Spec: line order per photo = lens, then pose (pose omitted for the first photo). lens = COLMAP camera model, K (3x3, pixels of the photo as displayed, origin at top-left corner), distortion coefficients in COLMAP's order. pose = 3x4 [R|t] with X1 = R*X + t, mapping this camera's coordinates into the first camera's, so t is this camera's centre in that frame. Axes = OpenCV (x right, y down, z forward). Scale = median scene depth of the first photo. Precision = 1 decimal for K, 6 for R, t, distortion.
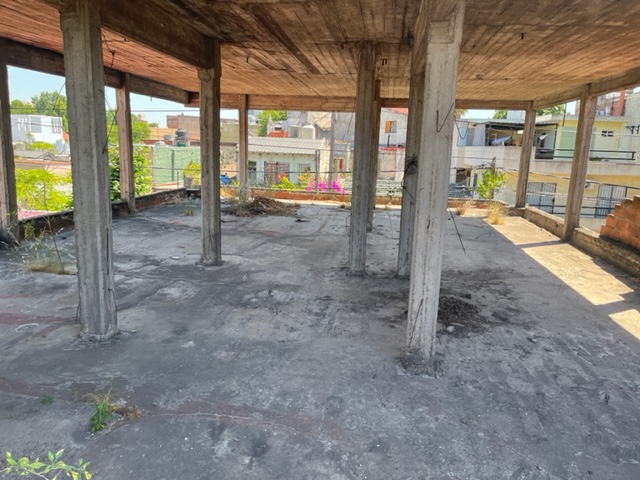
lens RADIAL K [[472.5, 0, 323.2], [0, 472.5, 234.4], [0, 0, 1]] dist [0.049672, -0.009147]
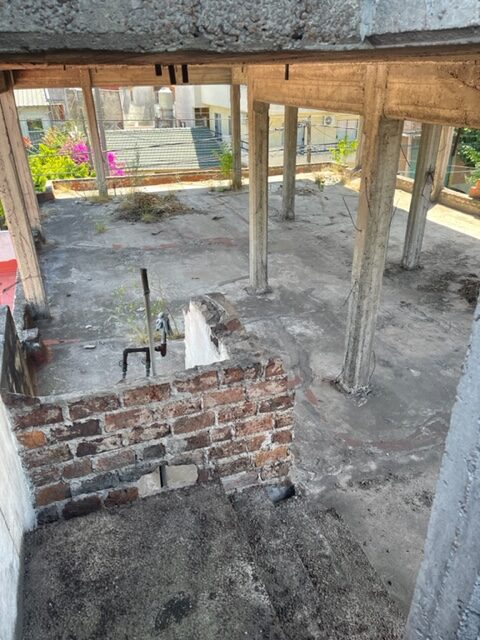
lens RADIAL K [[472.5, 0, 240.4], [0, 472.5, 324.2], [0, 0, 1]] dist [0.049672, -0.009147]
pose [[0.899065, -0.248405, 0.360524, -0.794269], [0.129421, 0.937450, 0.323167, -0.257567], [-0.418250, -0.243889, 0.874977, 0.073127]]
